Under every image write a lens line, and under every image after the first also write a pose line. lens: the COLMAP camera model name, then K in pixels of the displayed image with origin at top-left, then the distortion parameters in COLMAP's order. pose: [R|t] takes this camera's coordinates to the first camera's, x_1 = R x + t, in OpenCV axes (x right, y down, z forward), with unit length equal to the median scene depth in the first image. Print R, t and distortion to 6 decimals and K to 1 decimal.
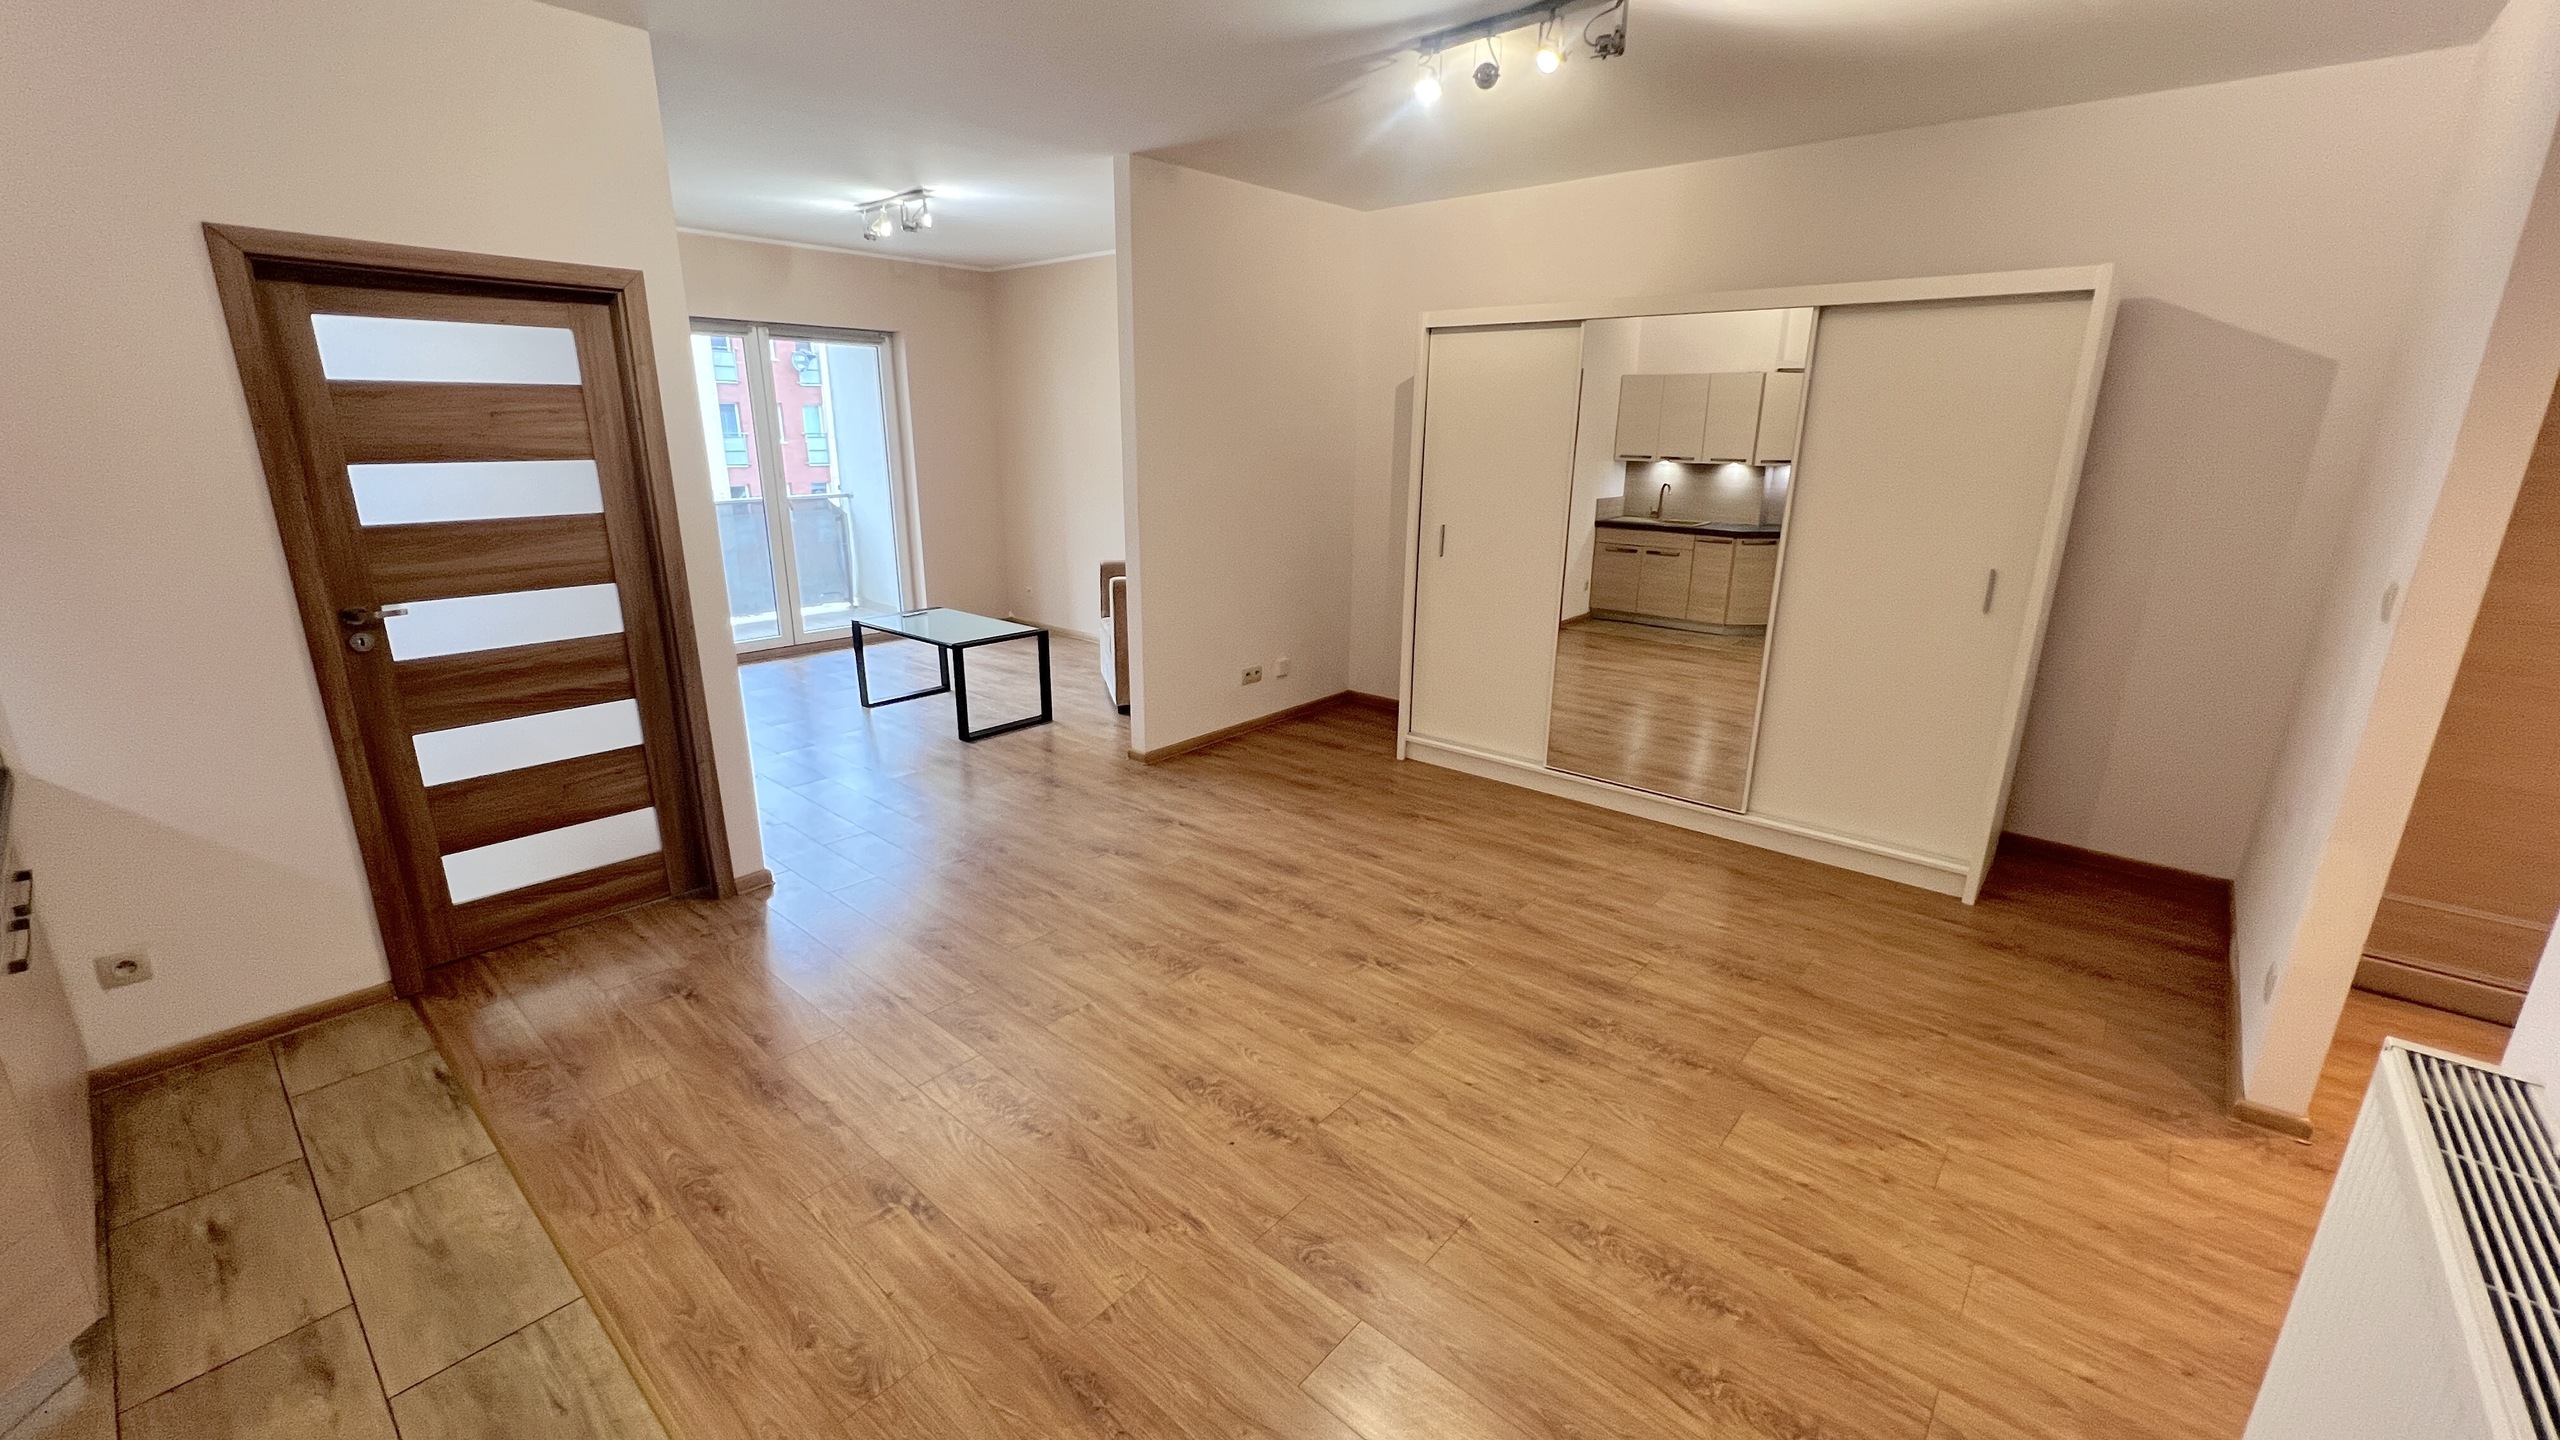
lens RADIAL K [[1021.5, 0, 1275.6], [0, 1021.5, 717.2], [0, 0, 1]] dist [0.000937, 0.000052]
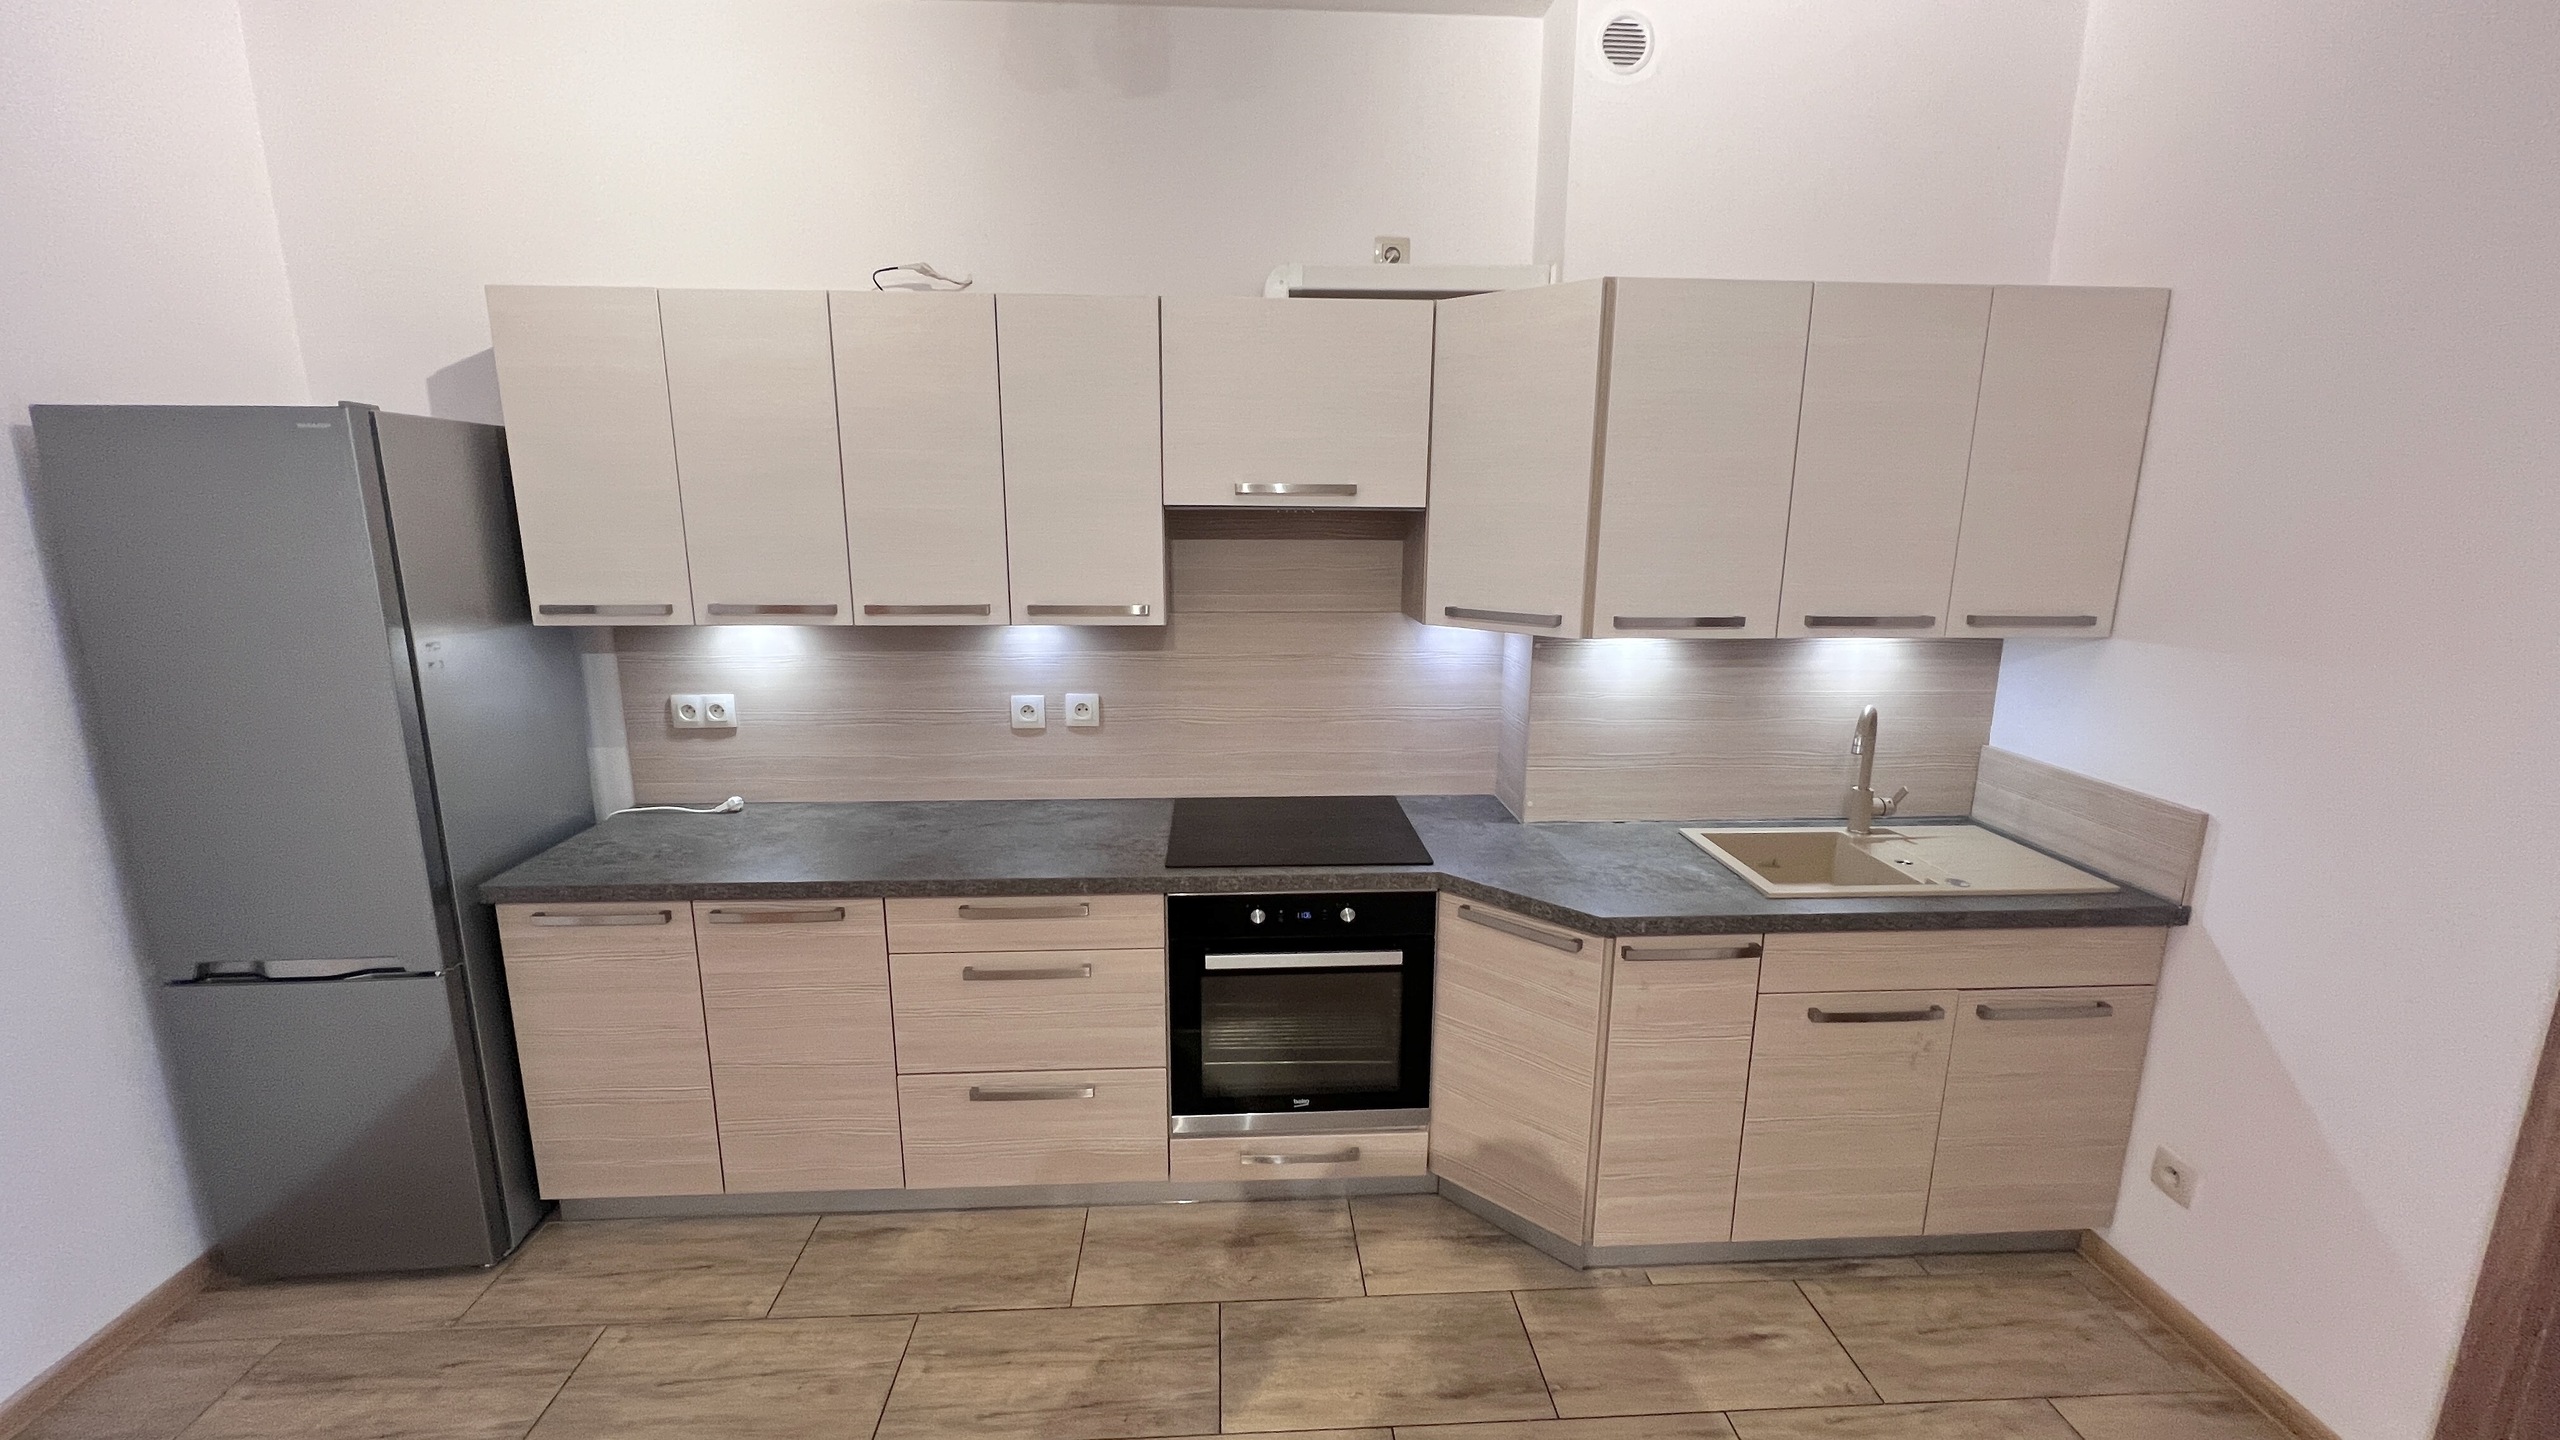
lens RADIAL K [[1021.5, 0, 1282.5], [0, 1021.5, 727.3], [0, 0, 1]] dist [0.000937, 0.000052]
pose [[-0.716926, 0.127708, -0.685352, -0.090824], [-0.211002, 0.897219, 0.387911, -0.186156], [0.664450, 0.422715, -0.616294, 0.690512]]
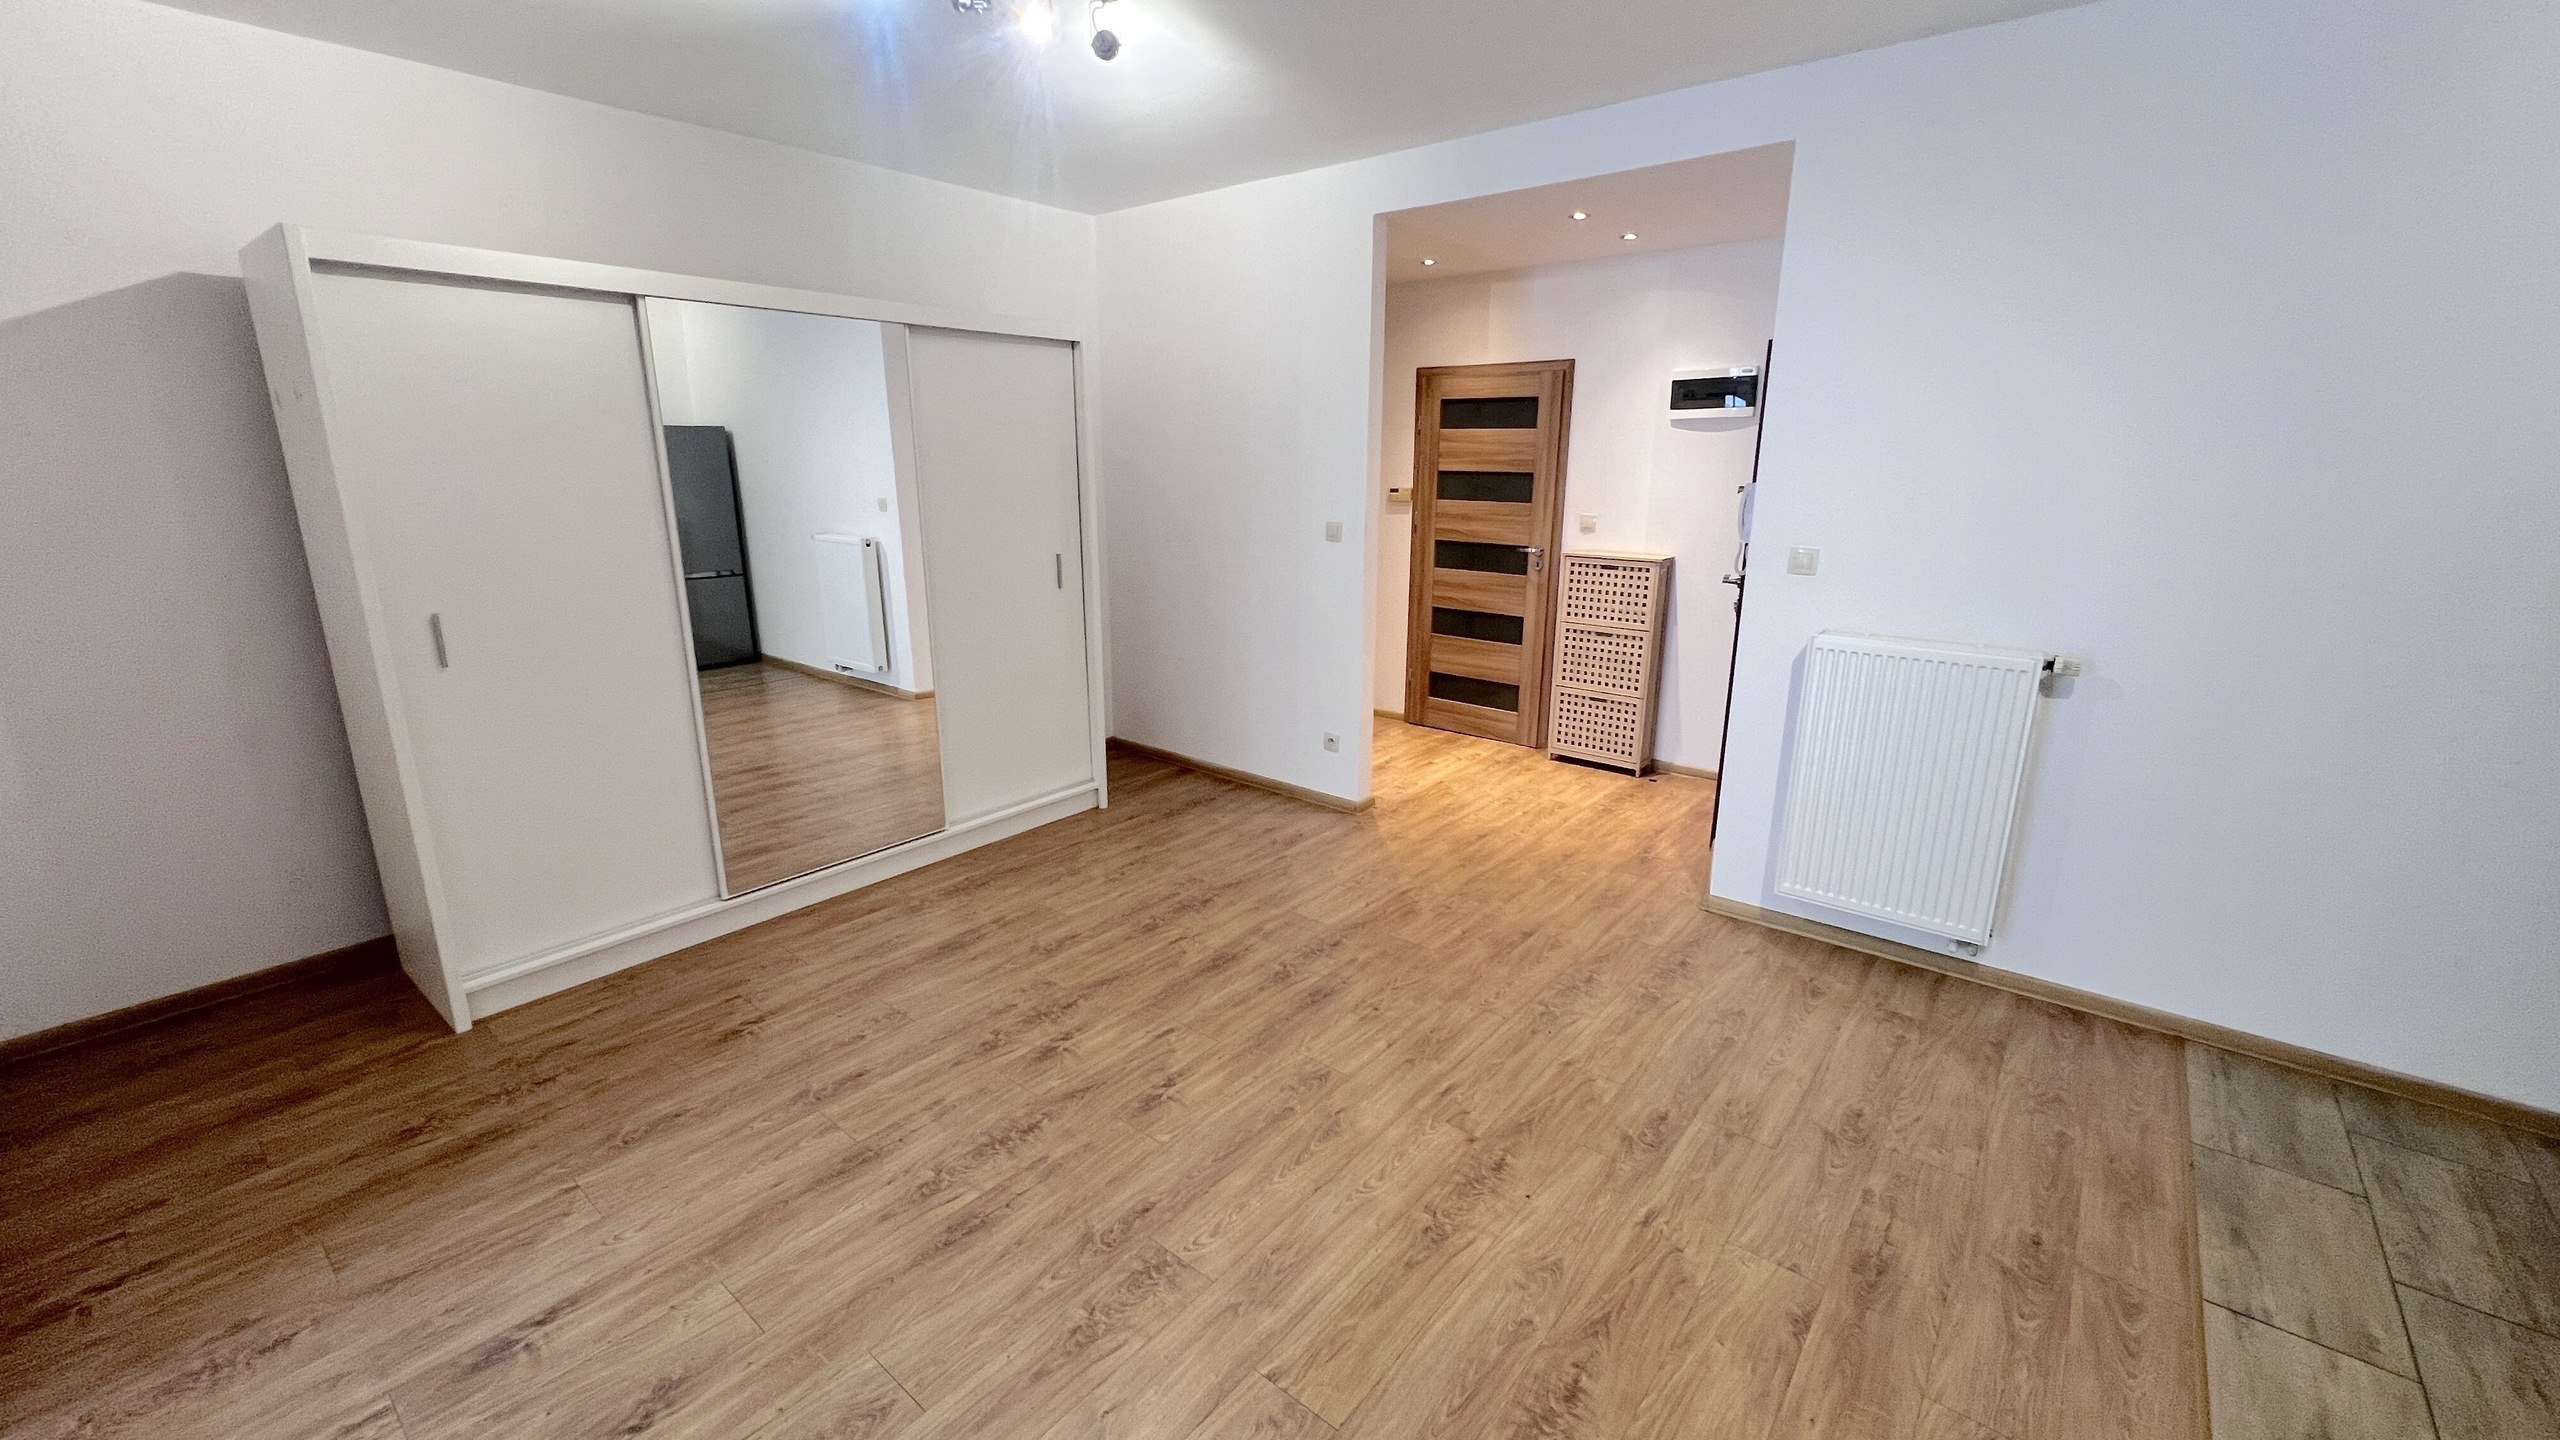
lens RADIAL K [[1021.5, 0, 1262.6], [0, 1021.5, 714.0], [0, 0, 1]] dist [0.000937, 0.000052]
pose [[-0.020494, -0.261526, 0.964979, -0.593547], [0.275626, 0.926301, 0.256897, -0.221903], [-0.961047, 0.271238, 0.053100, 0.751761]]
